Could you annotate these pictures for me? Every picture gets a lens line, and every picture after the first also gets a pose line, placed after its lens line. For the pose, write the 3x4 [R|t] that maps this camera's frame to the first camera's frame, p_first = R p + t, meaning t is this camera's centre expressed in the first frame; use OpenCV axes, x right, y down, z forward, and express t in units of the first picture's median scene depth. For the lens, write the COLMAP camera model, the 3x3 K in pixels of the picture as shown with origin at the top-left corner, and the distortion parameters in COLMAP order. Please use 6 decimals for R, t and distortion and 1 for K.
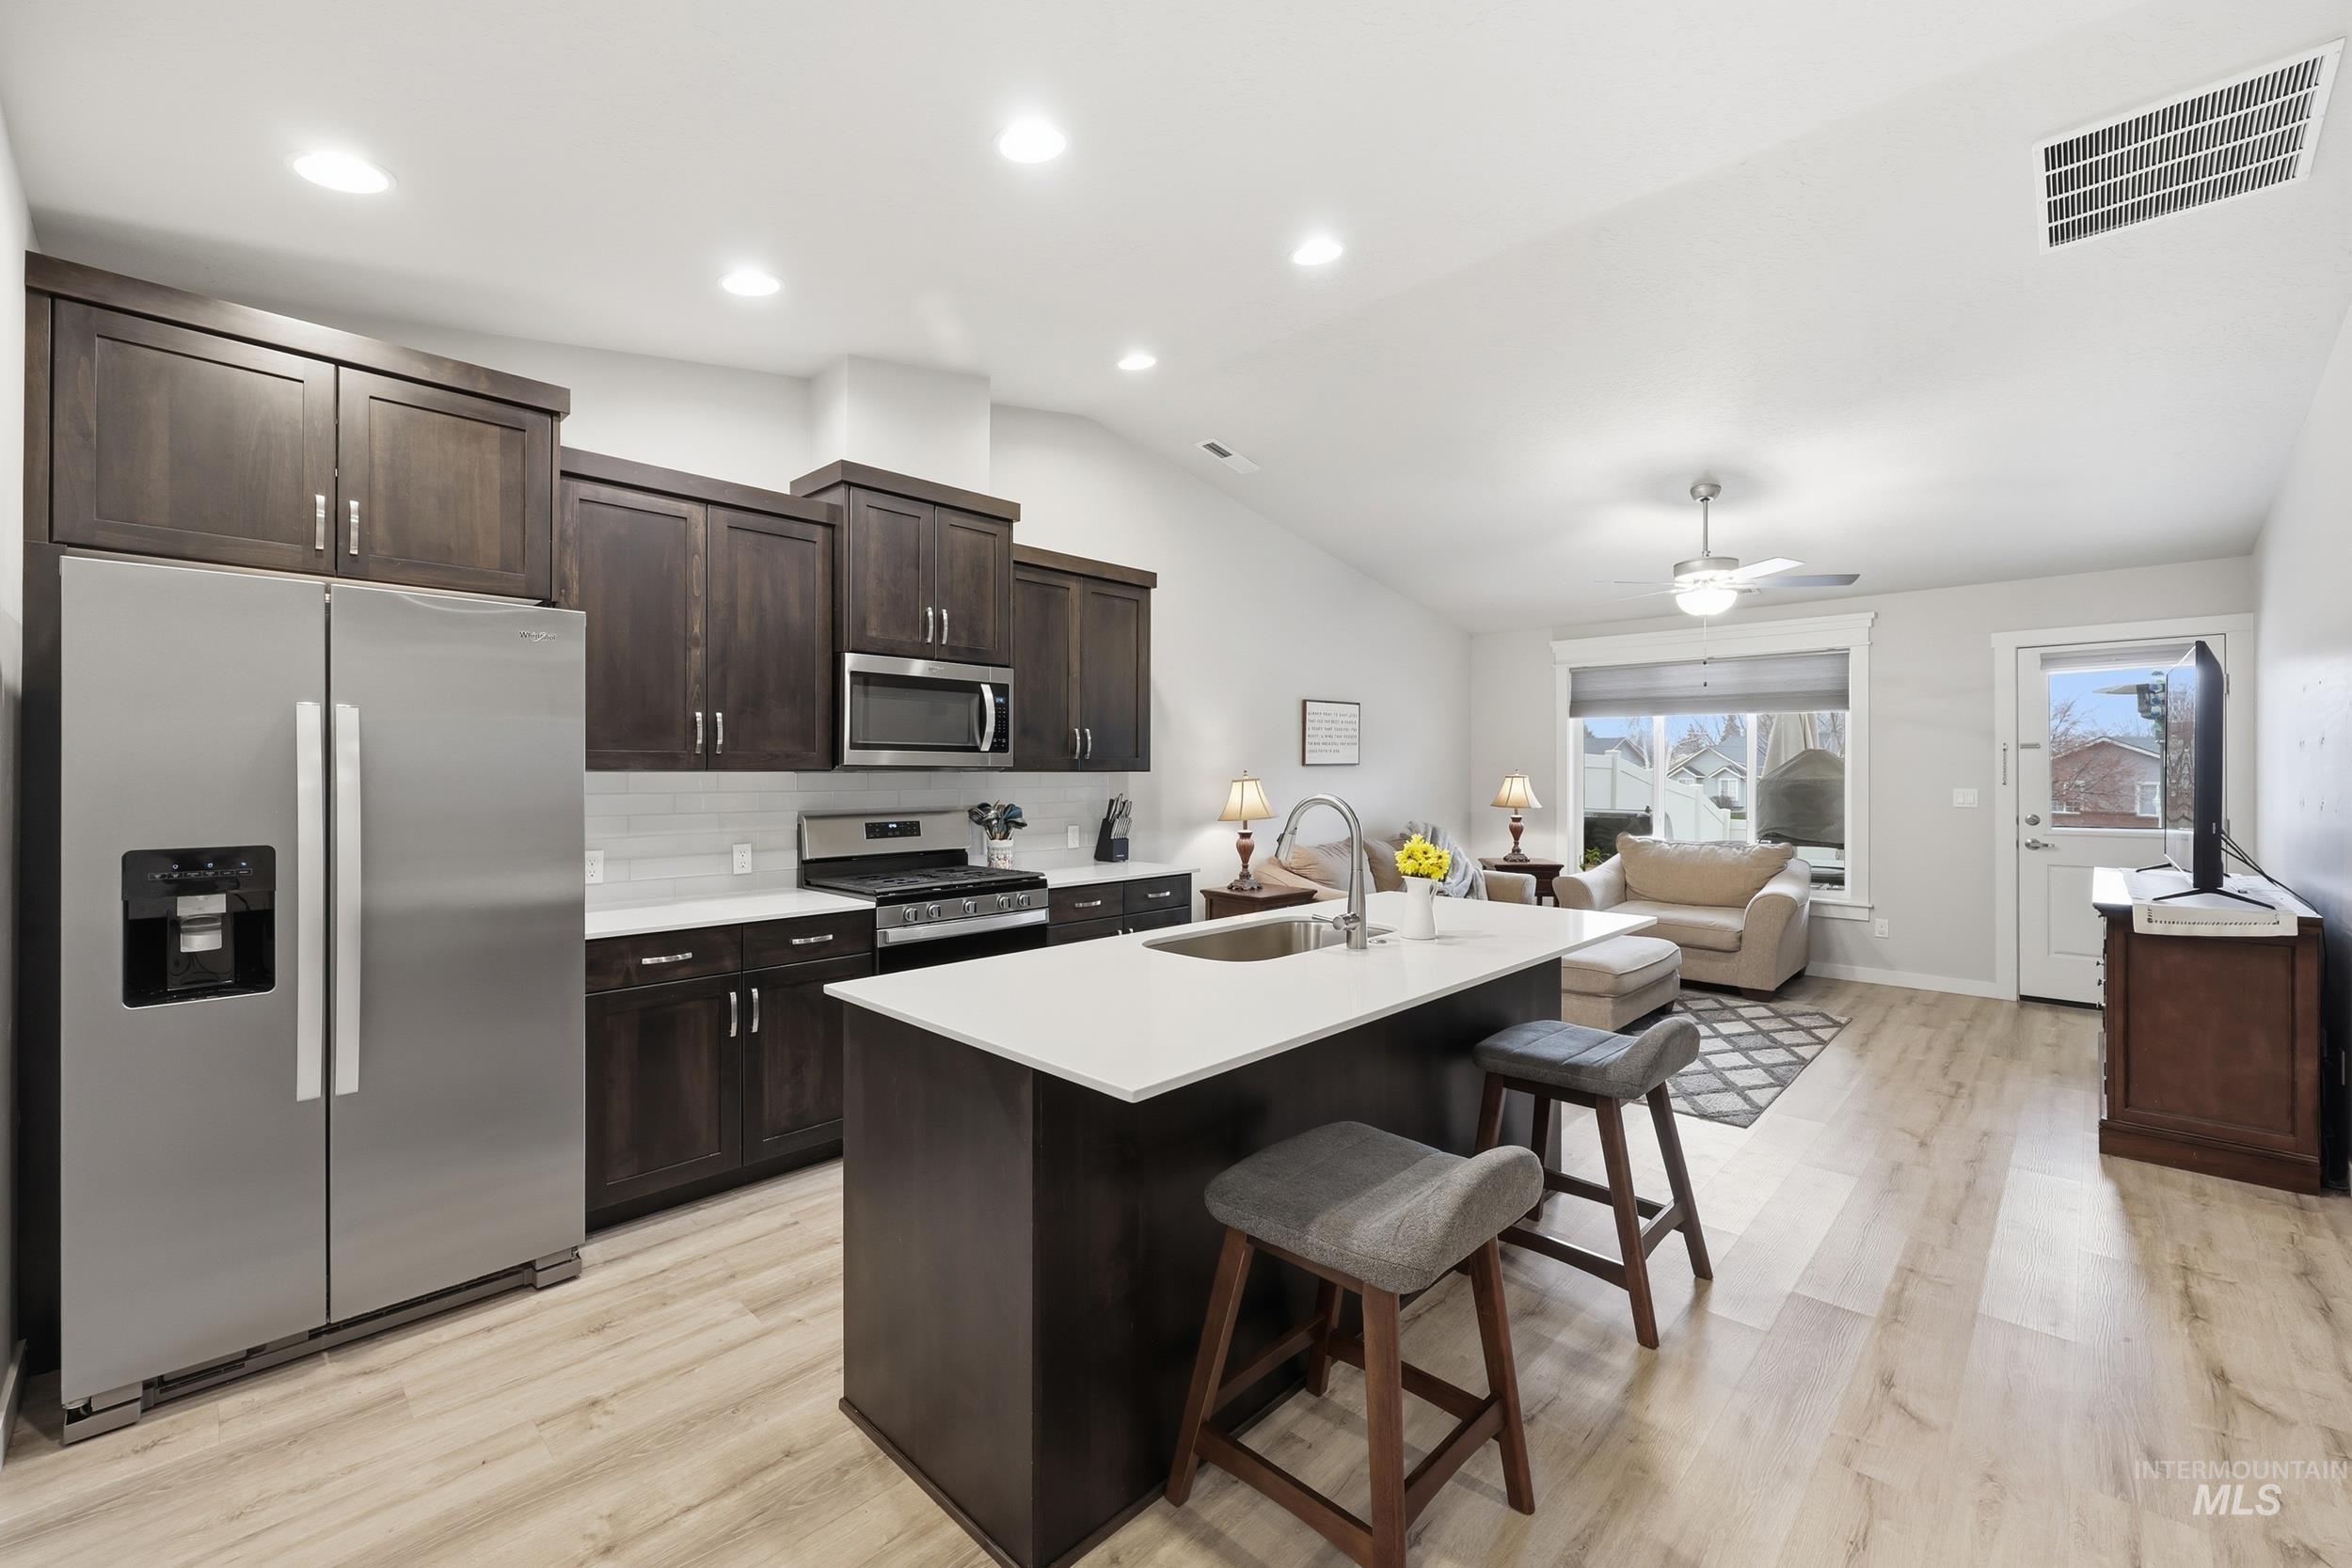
lens RADIAL K [[947.2, 0, 1214.1], [0, 947.2, 771.4], [0, 0, 1]] dist [0.001109, 0.000213]
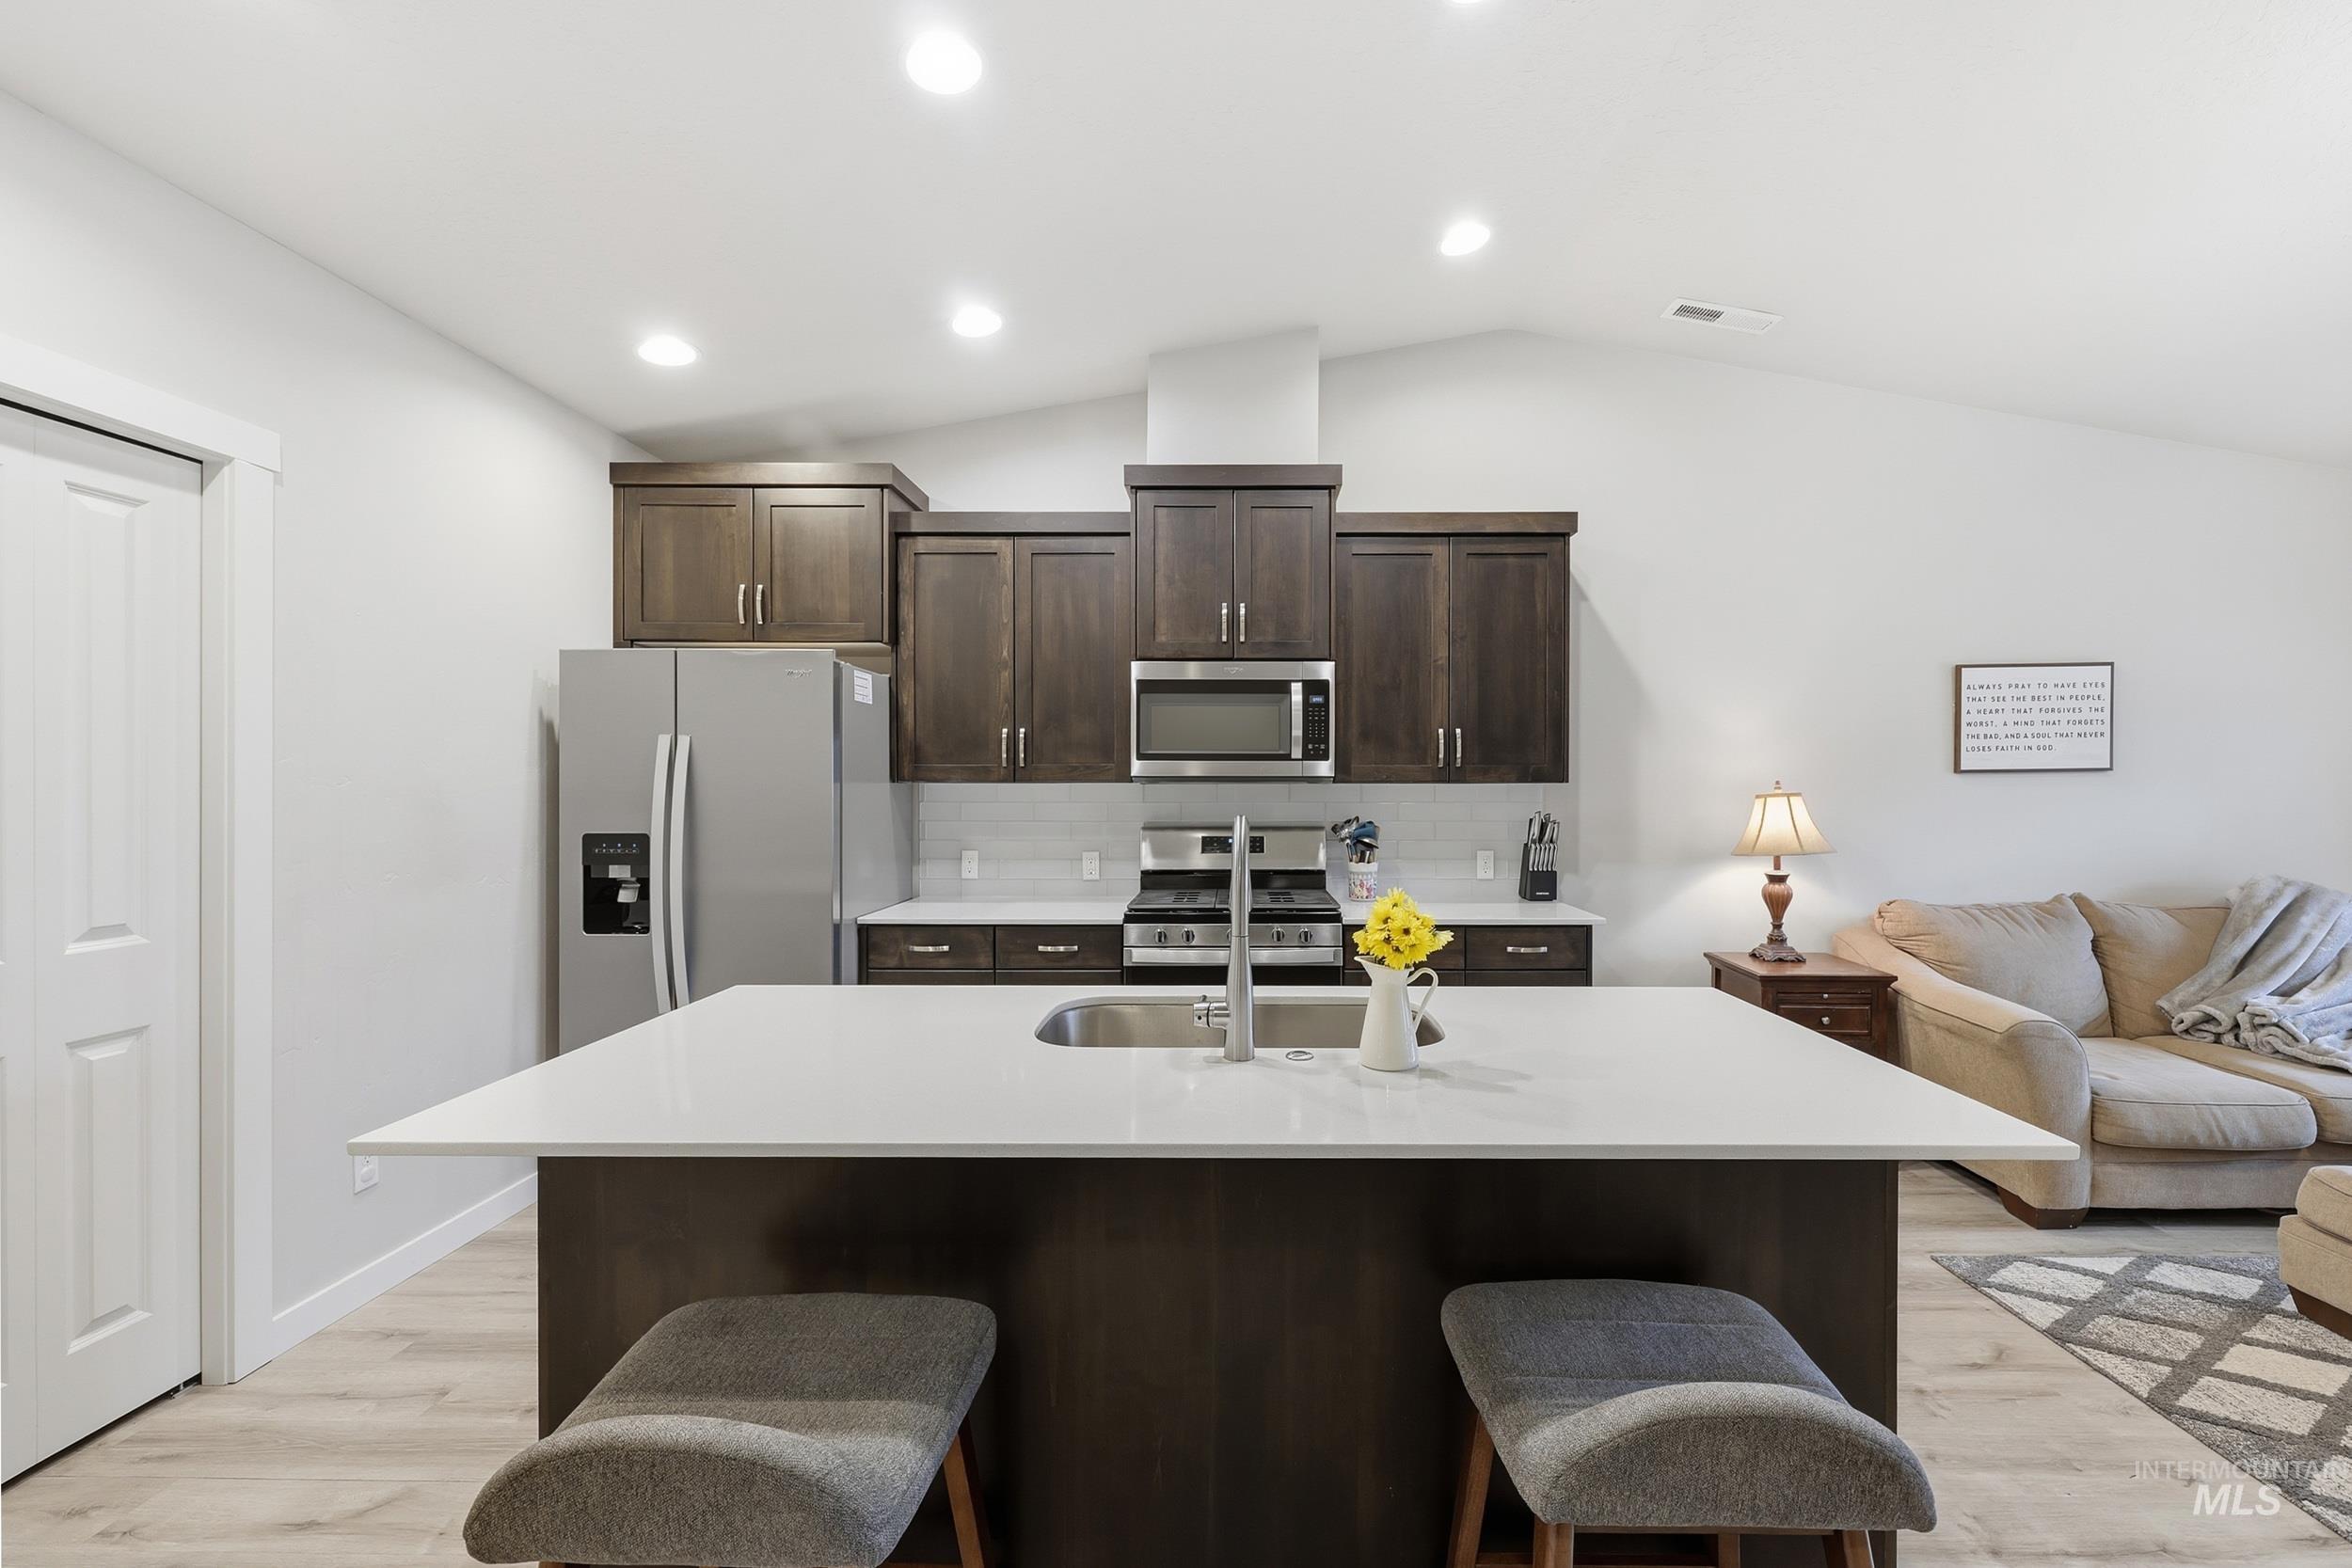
lens RADIAL K [[1002.2, 0, 1242.1], [0, 1002.2, 792.3], [0, 0, 1]] dist [0.000807, -0.000100]
pose [[0.677462, 0.004552, -0.735544, 0.390950], [0.000666, 0.999977, 0.006802, 0.002577], [0.735557, -0.005097, 0.677443, 0.330710]]
